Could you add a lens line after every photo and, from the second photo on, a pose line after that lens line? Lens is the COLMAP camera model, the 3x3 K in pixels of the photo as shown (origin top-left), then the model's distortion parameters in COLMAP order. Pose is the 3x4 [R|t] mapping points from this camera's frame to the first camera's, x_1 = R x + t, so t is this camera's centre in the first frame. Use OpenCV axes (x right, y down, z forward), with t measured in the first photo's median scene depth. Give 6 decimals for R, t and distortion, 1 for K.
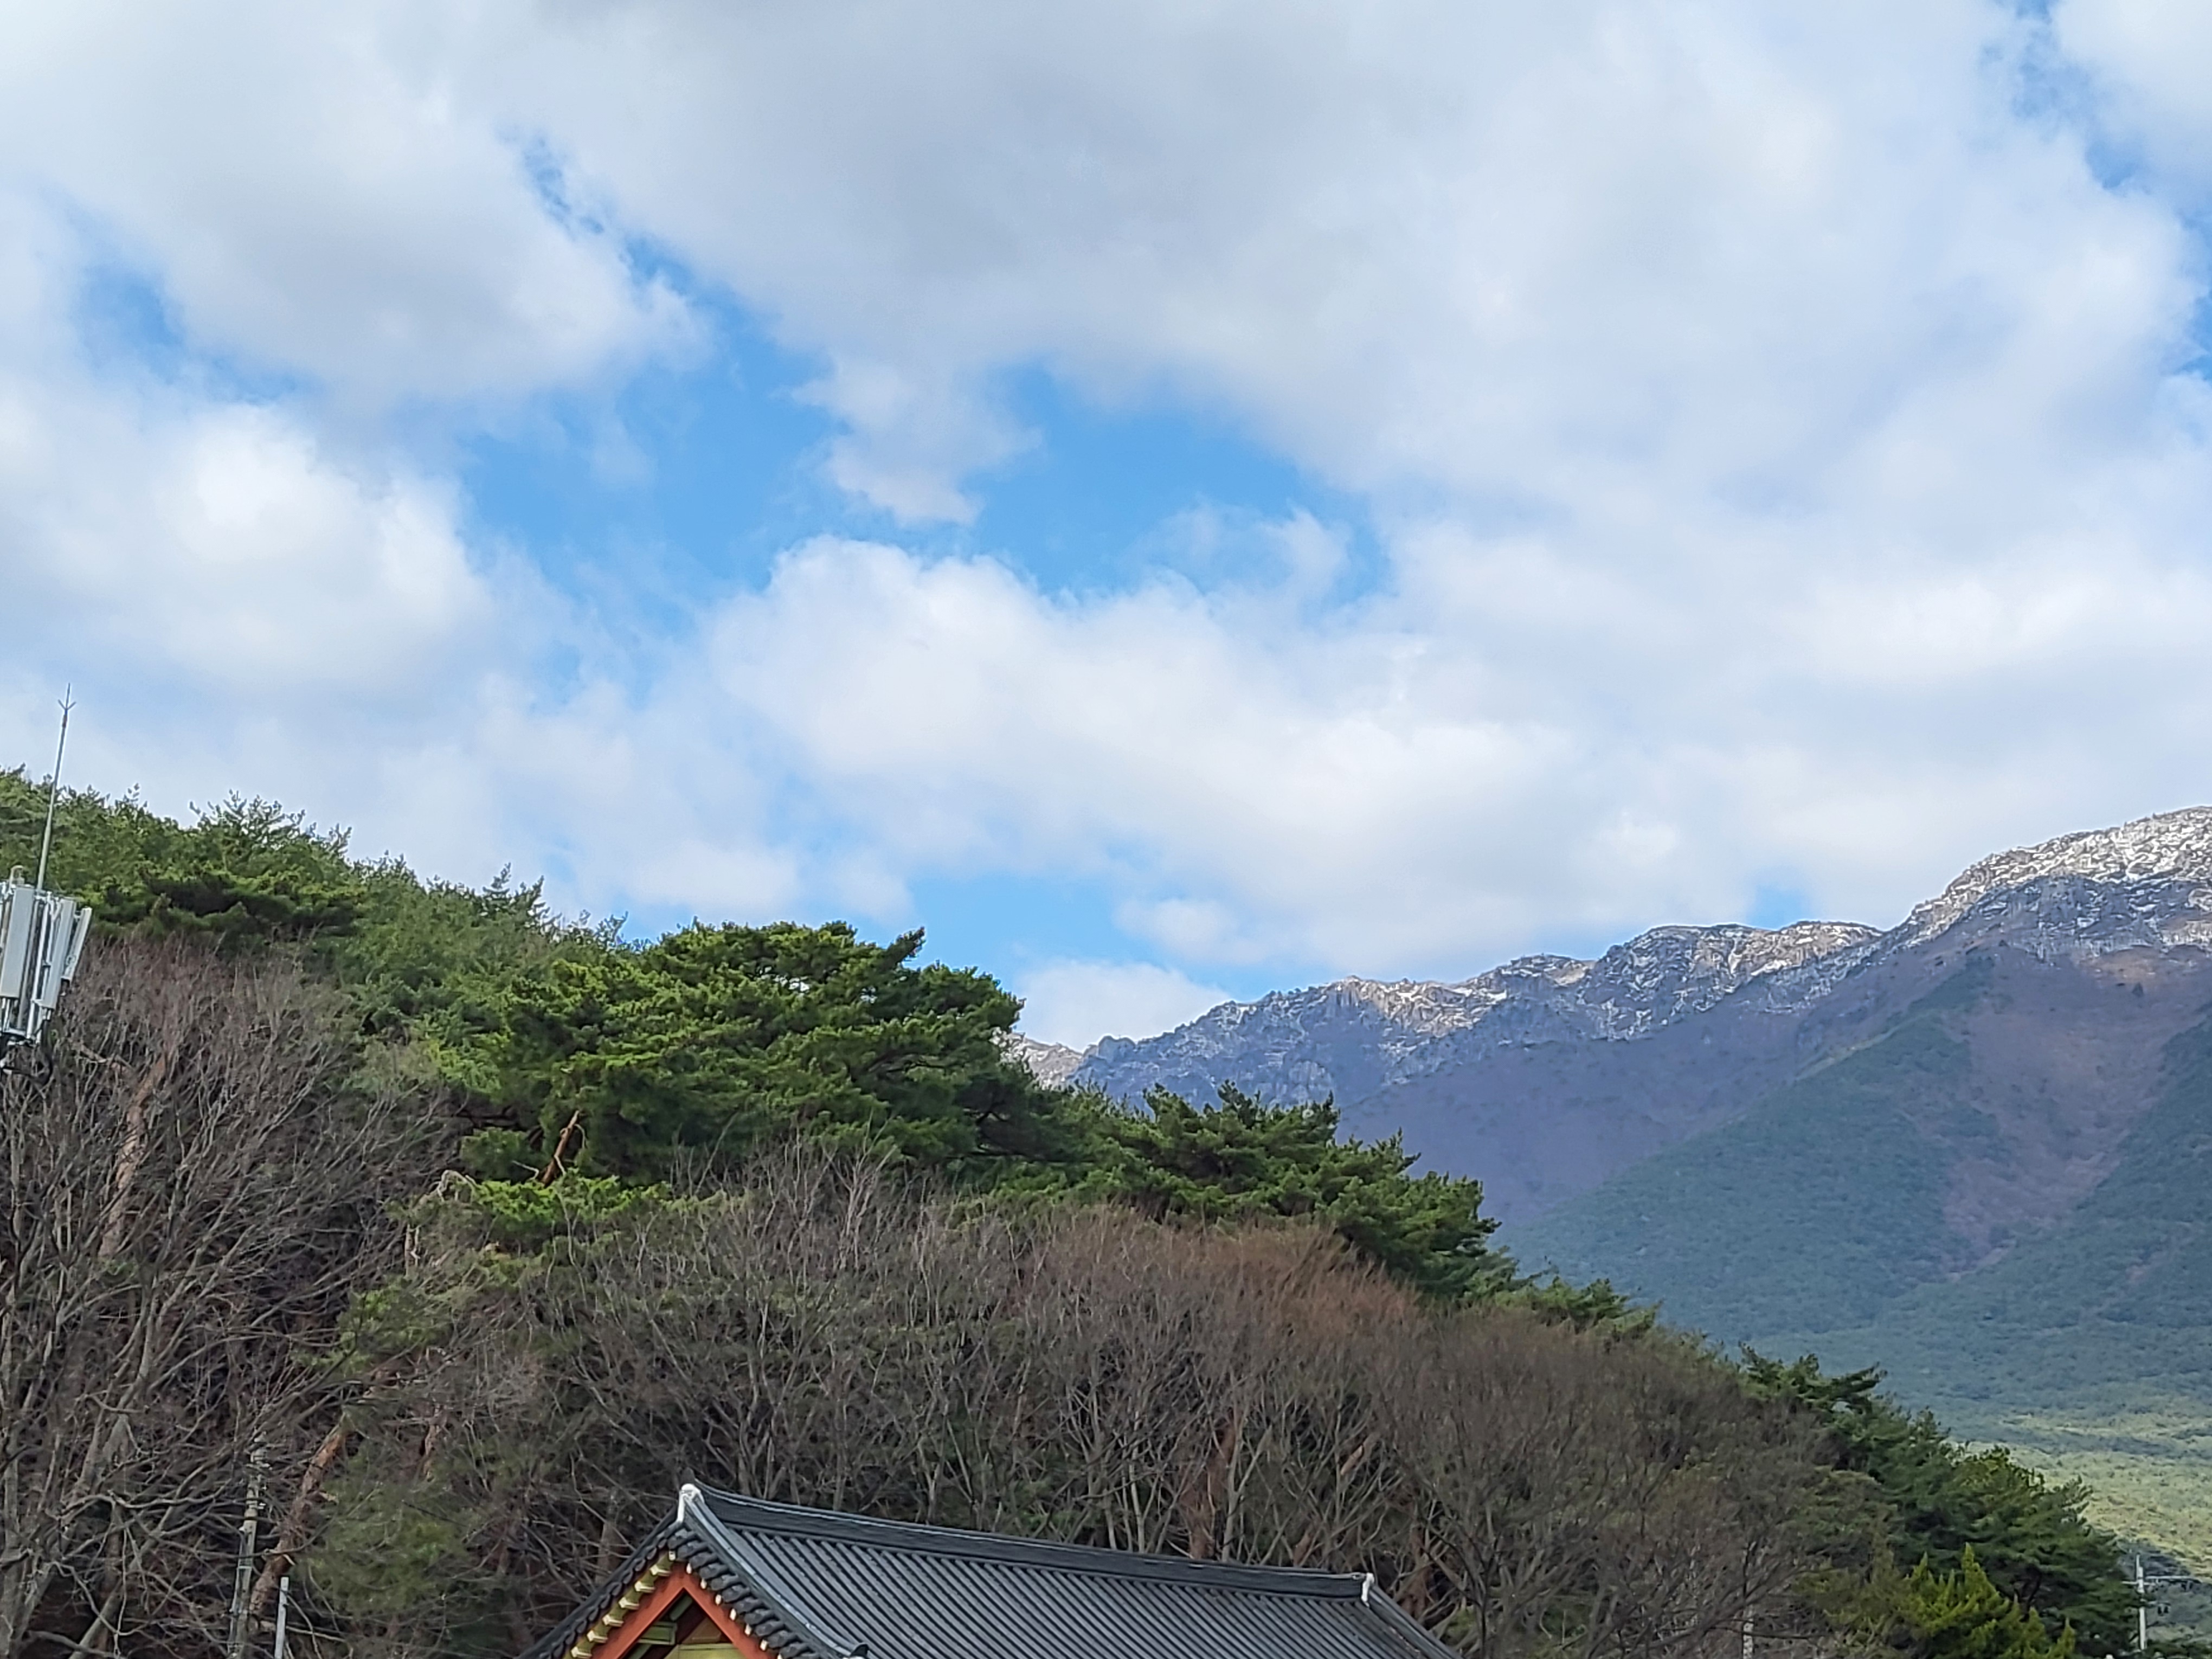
lens RADIAL K [[1674.0, 0, 1102.3], [0, 1674.0, 831.2], [0, 0, 1]] dist [0.048229, 0.006763]
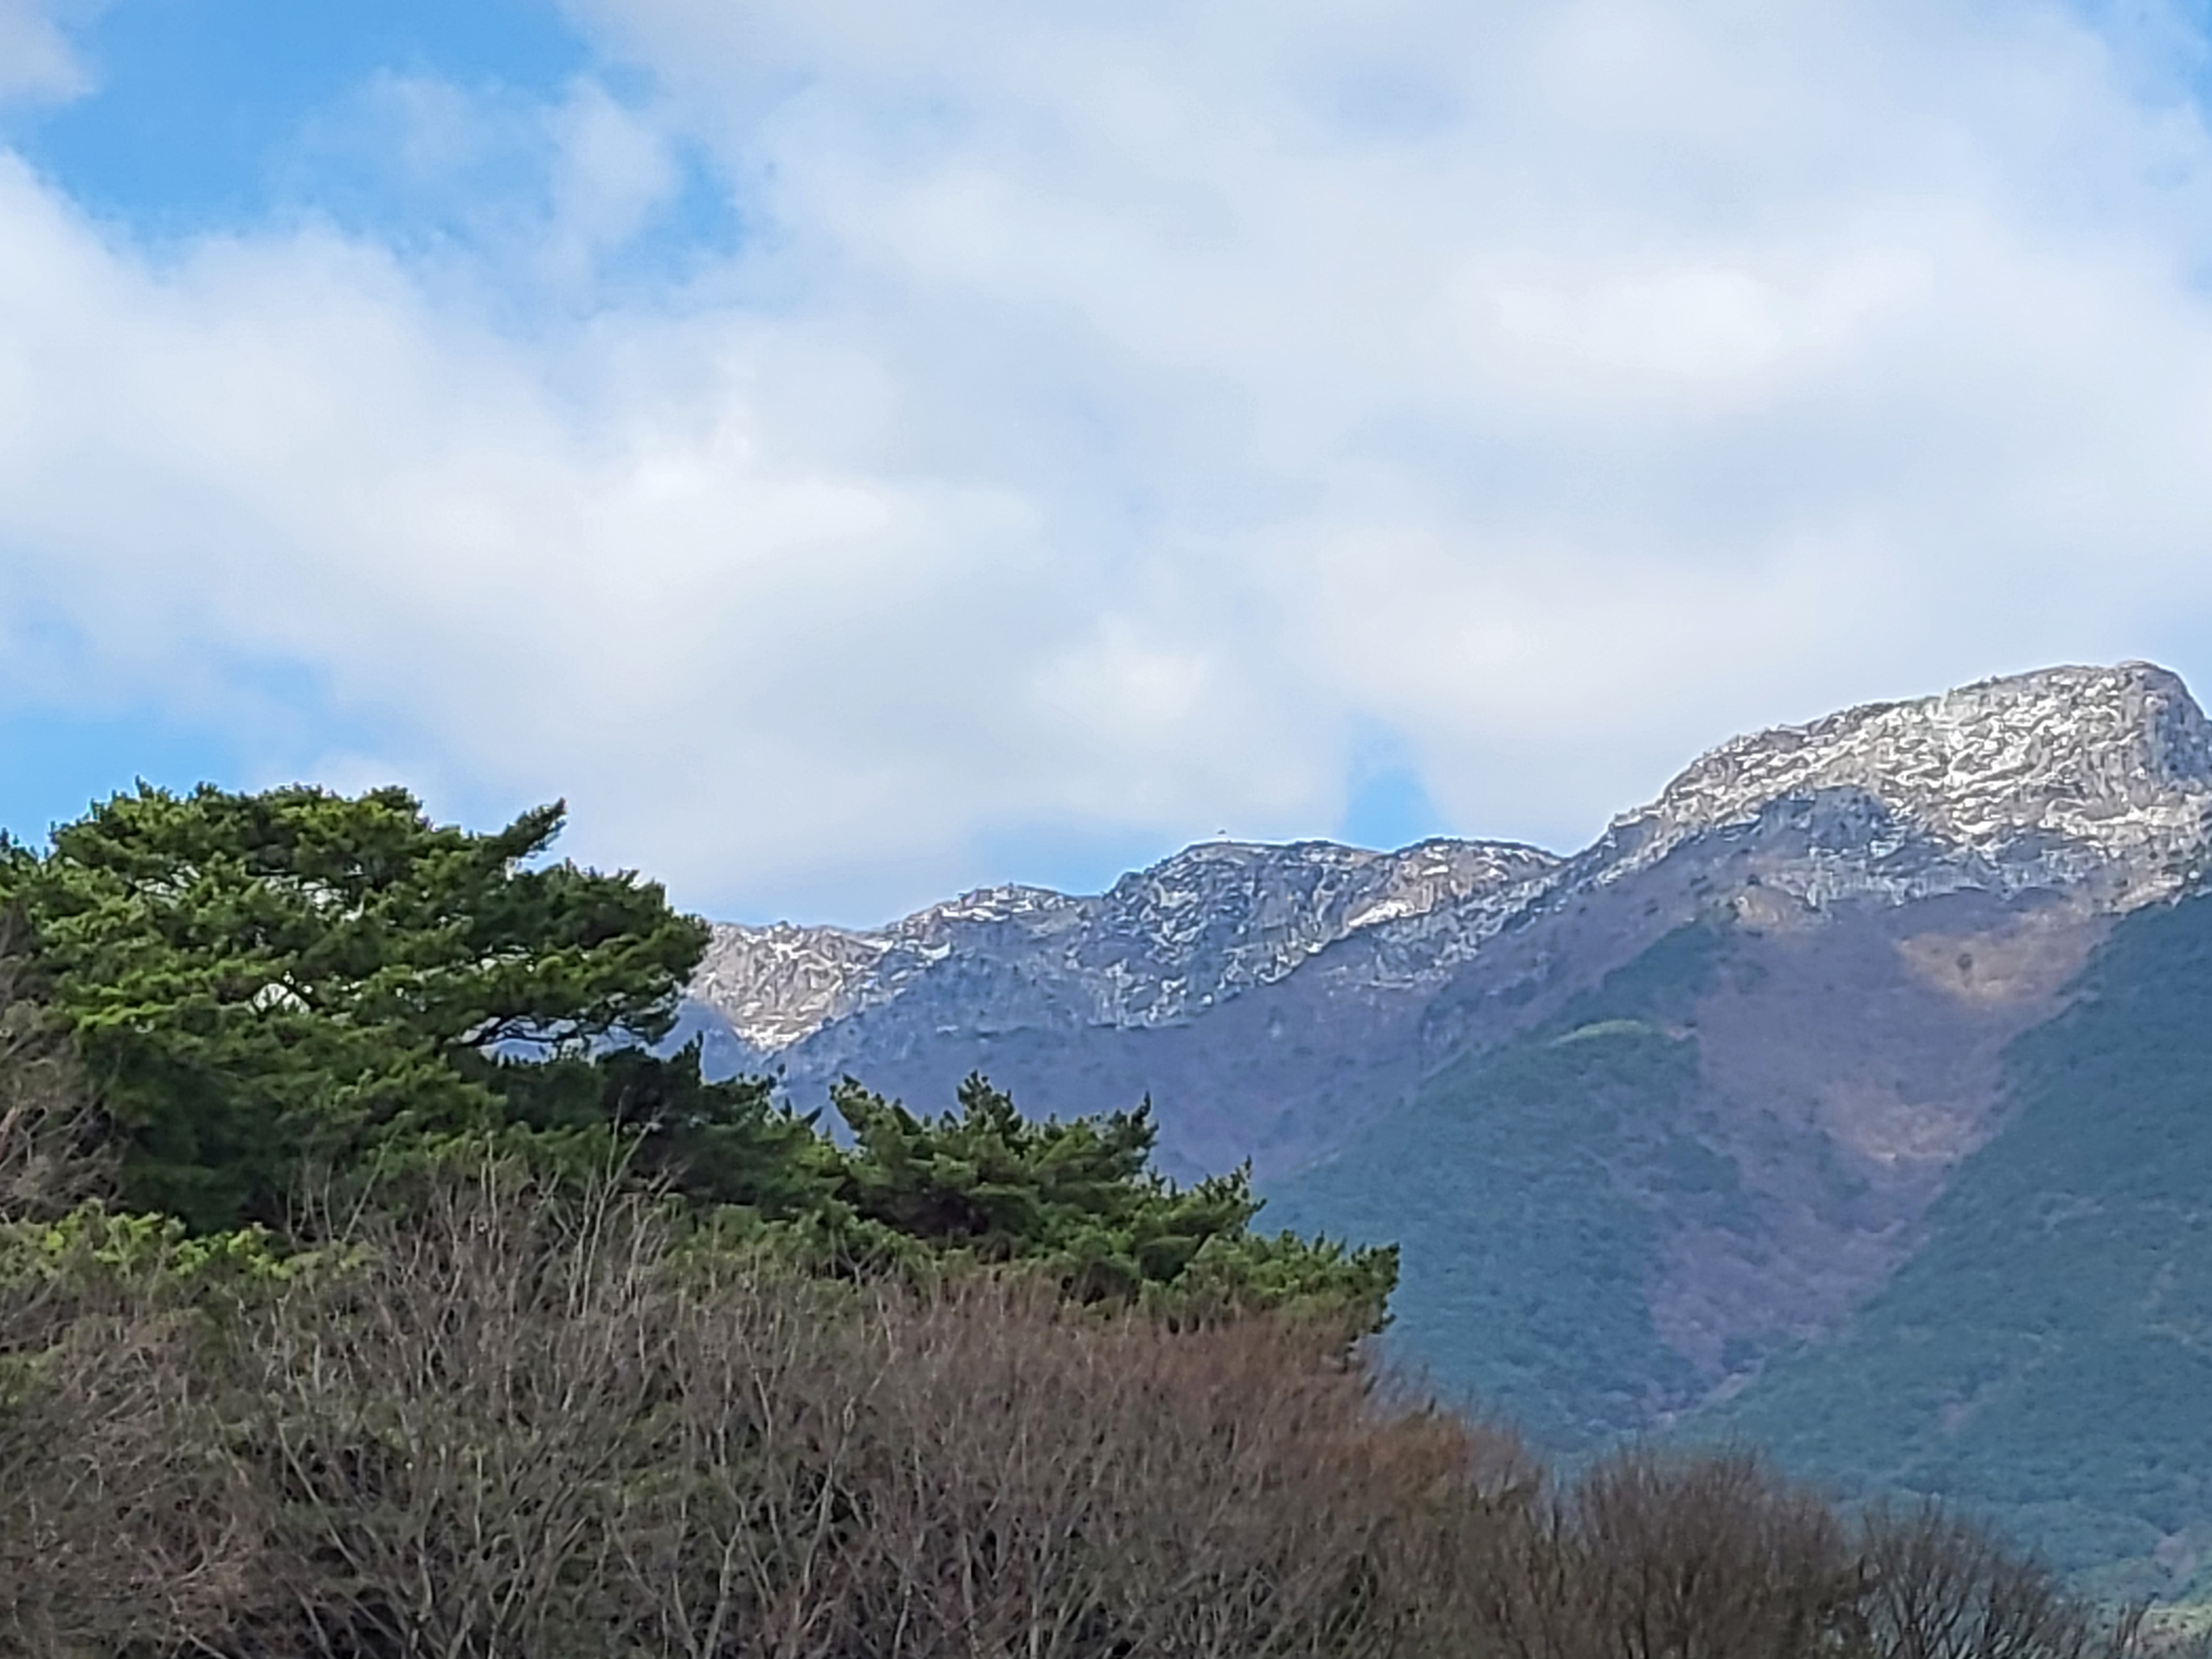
lens RADIAL K [[1674.0, 0, 1108.1], [0, 1674.0, 832.5], [0, 0, 1]] dist [0.048229, 0.006763]
pose [[0.999367, 0.020387, 0.029169, 0.277239], [-0.020245, 0.999782, -0.005146, 0.056522], [-0.029268, 0.004552, 0.999561, 0.392465]]
